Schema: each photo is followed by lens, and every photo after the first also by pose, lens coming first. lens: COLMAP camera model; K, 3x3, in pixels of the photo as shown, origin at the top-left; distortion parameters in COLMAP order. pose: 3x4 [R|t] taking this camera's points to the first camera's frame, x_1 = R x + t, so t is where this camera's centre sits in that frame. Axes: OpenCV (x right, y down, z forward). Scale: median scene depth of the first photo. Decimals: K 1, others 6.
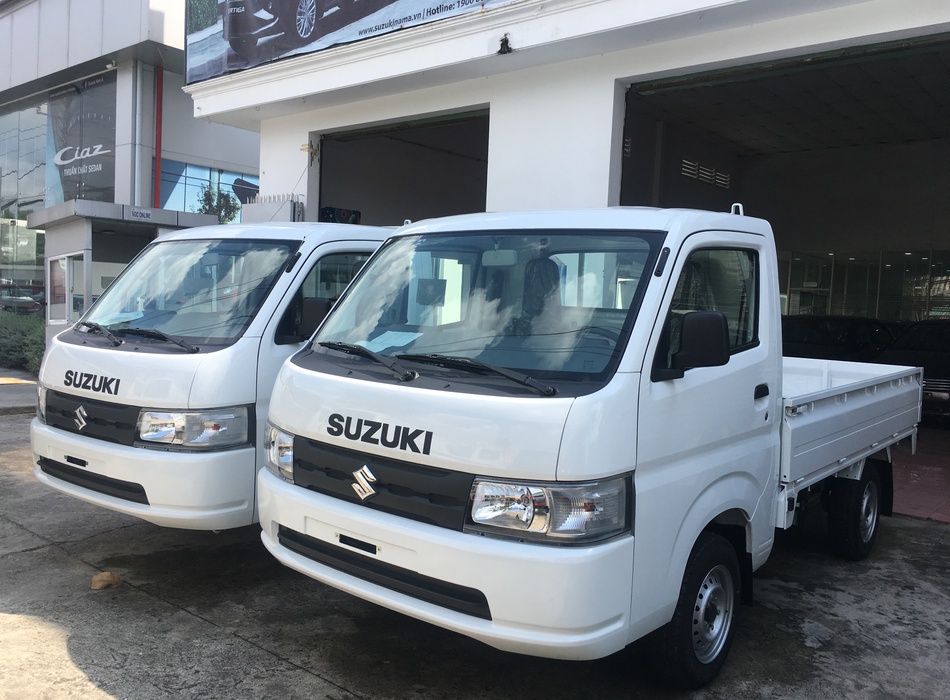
lens RADIAL K [[804.5, 0, 475.0], [0, 804.5, 350.0], [0, 0, 1]] dist [-0.004468, -0.005633]
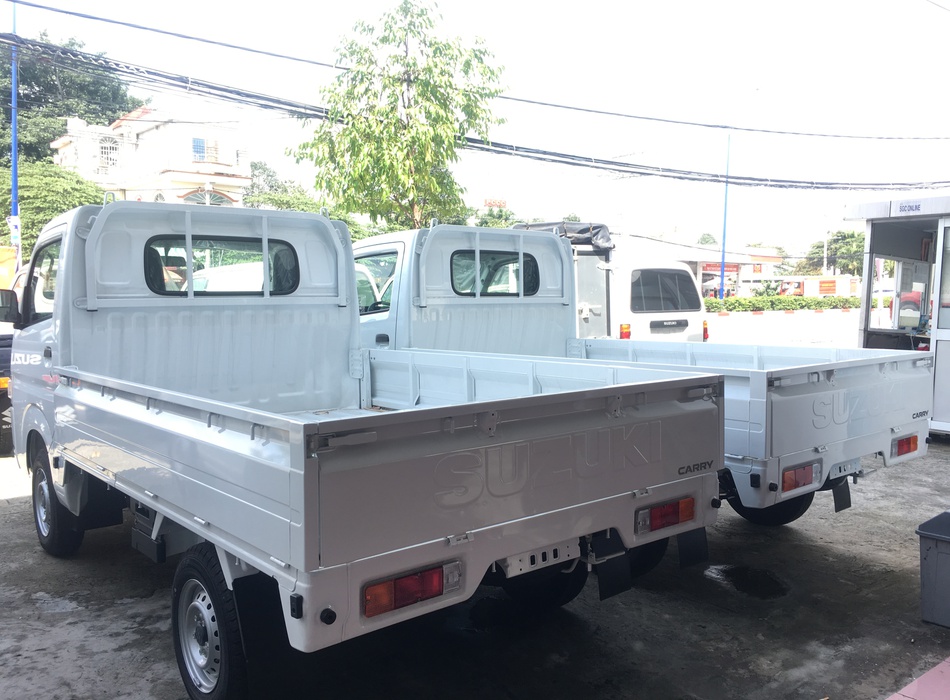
lens RADIAL K [[804.5, 0, 475.0], [0, 804.5, 350.0], [0, 0, 1]] dist [-0.004468, -0.005633]
pose [[-0.178026, 0.025694, -0.983690, 1.223173], [-0.058232, 0.997632, 0.036597, -0.036232], [0.982301, 0.063798, -0.176109, 1.554216]]
